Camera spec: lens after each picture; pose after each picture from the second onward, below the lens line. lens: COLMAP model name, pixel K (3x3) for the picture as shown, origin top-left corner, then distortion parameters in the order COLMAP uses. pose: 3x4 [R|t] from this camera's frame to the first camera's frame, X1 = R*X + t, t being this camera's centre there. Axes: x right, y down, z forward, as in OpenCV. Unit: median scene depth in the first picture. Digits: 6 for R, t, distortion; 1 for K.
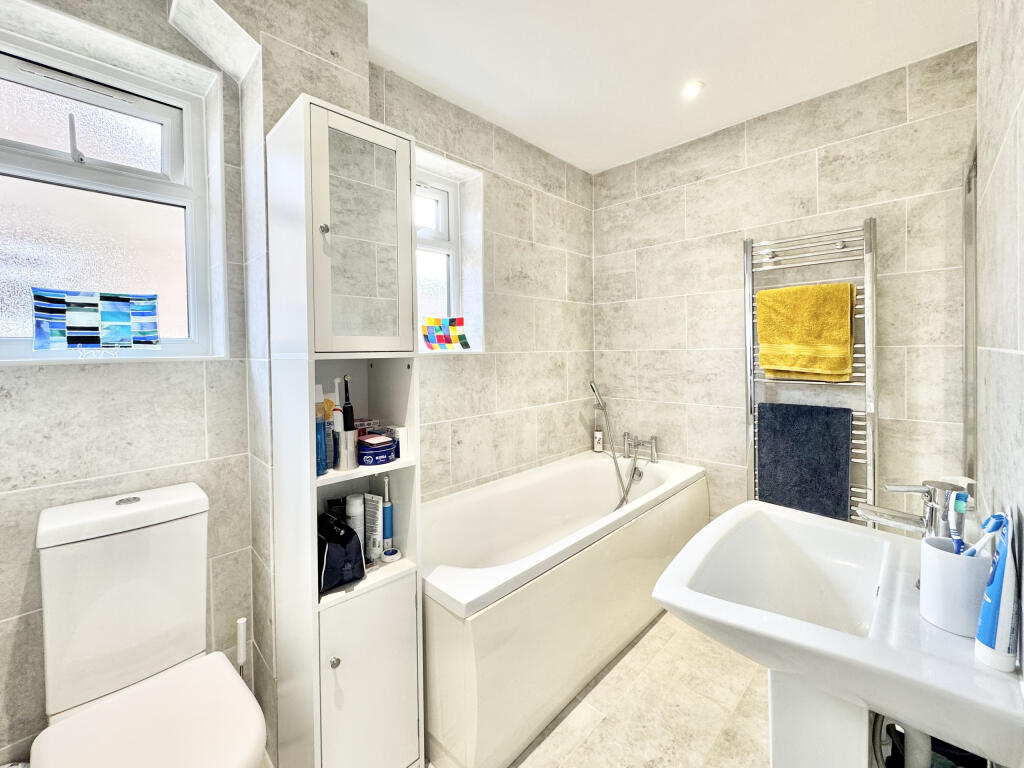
lens RADIAL K [[419.3, 0, 511.7], [0, 419.3, 355.5], [0, 0, 1]] dist [0.000116, 0.000028]
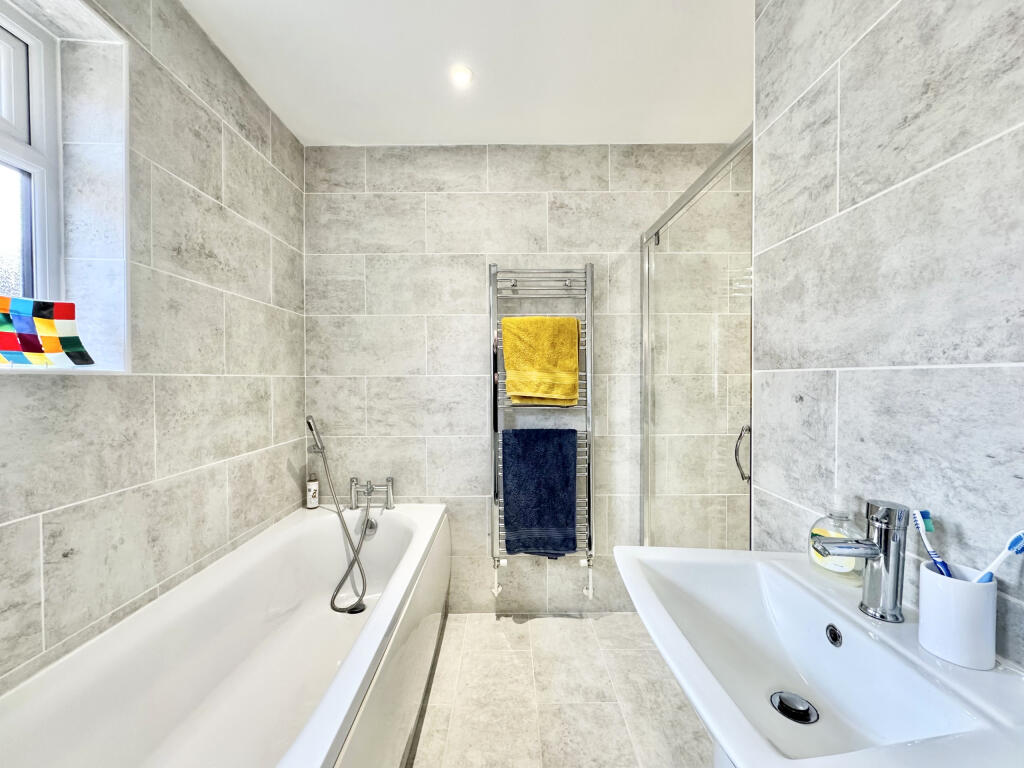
lens RADIAL K [[410.3, 0, 497.8], [0, 410.3, 385.0], [0, 0, 1]] dist [-0.000110, -0.000048]
pose [[0.722366, 0.003531, 0.691502, -0.082099], [-0.000151, 0.999988, -0.004949, 0.010125], [-0.691511, 0.003471, 0.722357, 0.266879]]
